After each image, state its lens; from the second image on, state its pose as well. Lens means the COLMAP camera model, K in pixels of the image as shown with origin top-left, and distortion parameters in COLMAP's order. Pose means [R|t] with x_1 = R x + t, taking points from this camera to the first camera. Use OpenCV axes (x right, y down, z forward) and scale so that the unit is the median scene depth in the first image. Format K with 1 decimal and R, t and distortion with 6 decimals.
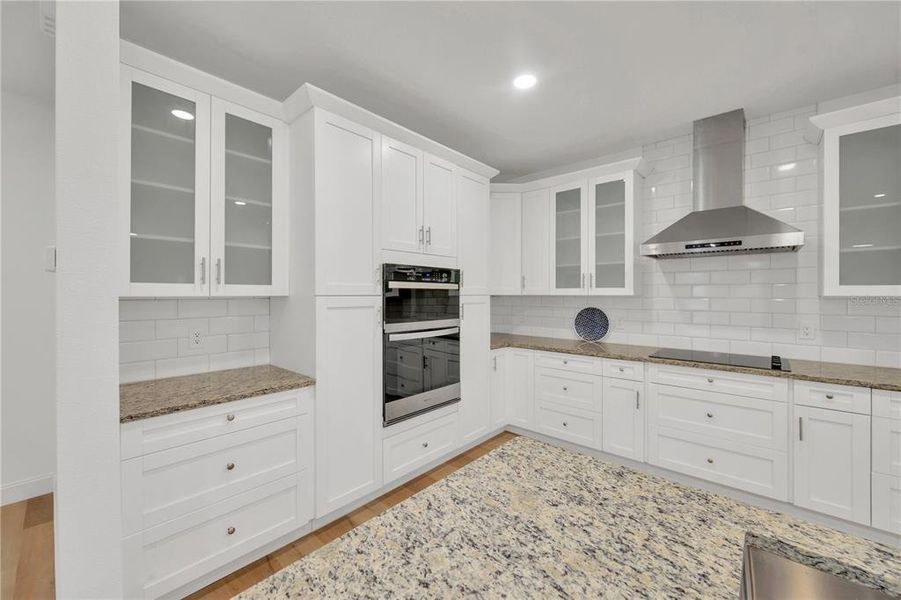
lens RADIAL K [[352.4, 0, 454.3], [0, 352.4, 297.5], [0, 0, 1]] dist [-0.002175, 0.000571]
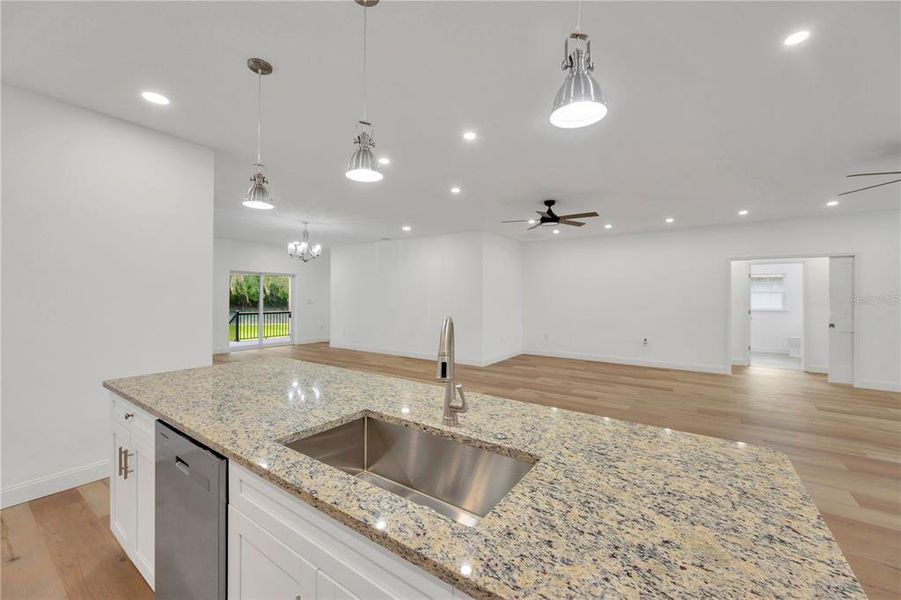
lens RADIAL K [[352.4, 0, 451.1], [0, 352.4, 295.5], [0, 0, 1]] dist [-0.002175, 0.000571]
pose [[-0.993214, -0.004455, -0.116212, 0.310661], [-0.005240, 0.999965, 0.006446, -0.004004], [0.116179, 0.007011, -0.993204, 0.610733]]
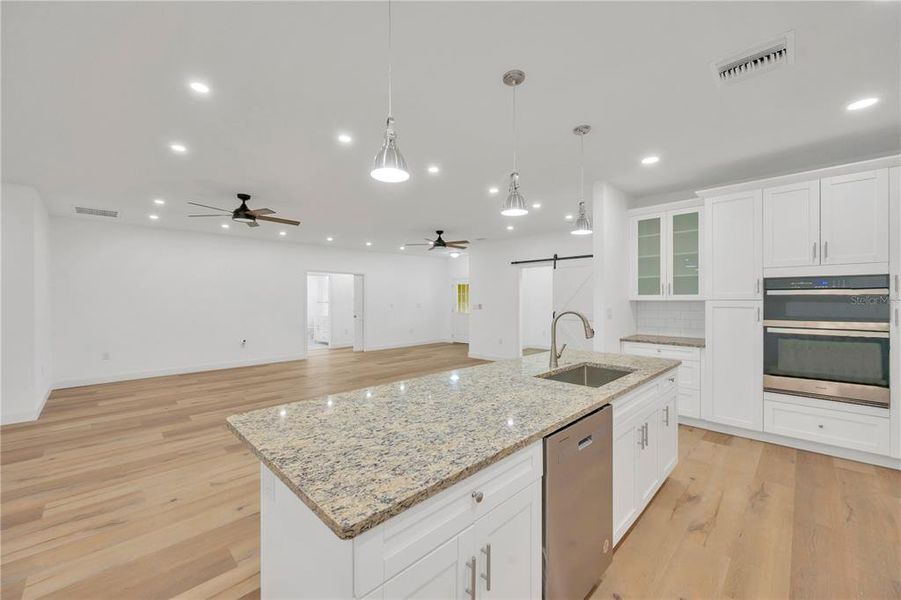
lens RADIAL K [[352.4, 0, 449.1], [0, 352.4, 294.7], [0, 0, 1]] dist [-0.002175, 0.000571]
pose [[-0.067940, -0.013543, -0.997598, 1.337251], [-0.008457, 0.999880, -0.012998, 0.001507], [0.997654, 0.007553, -0.068046, -0.190917]]
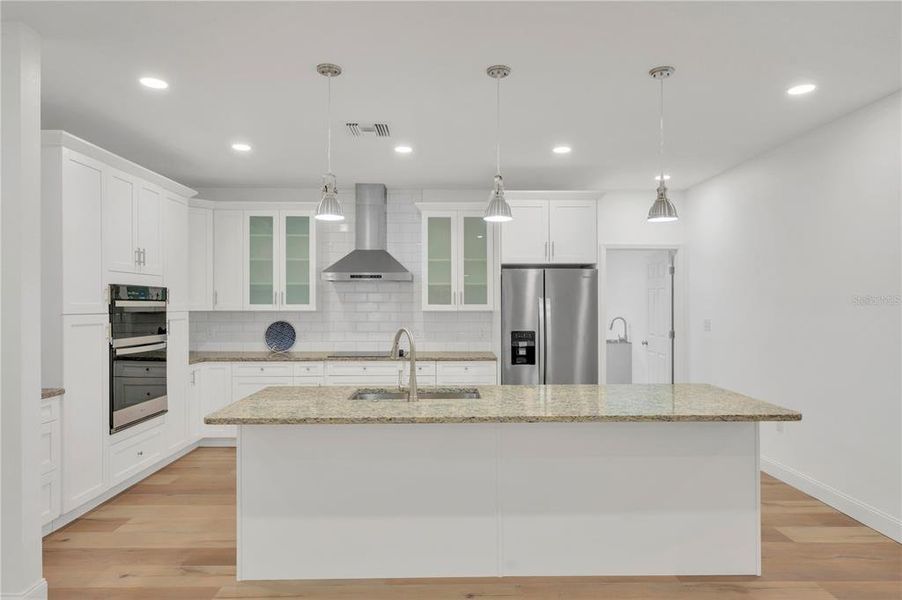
lens RADIAL K [[532.8, 0, 452.8], [0, 532.8, 301.0], [0, 0, 1]] dist [-0.009328, -0.000546]
pose [[0.734096, 0.005080, 0.679027, -0.541771], [0.005879, 0.999887, -0.013836, -0.015232], [-0.679021, 0.014149, 0.733983, -0.930017]]
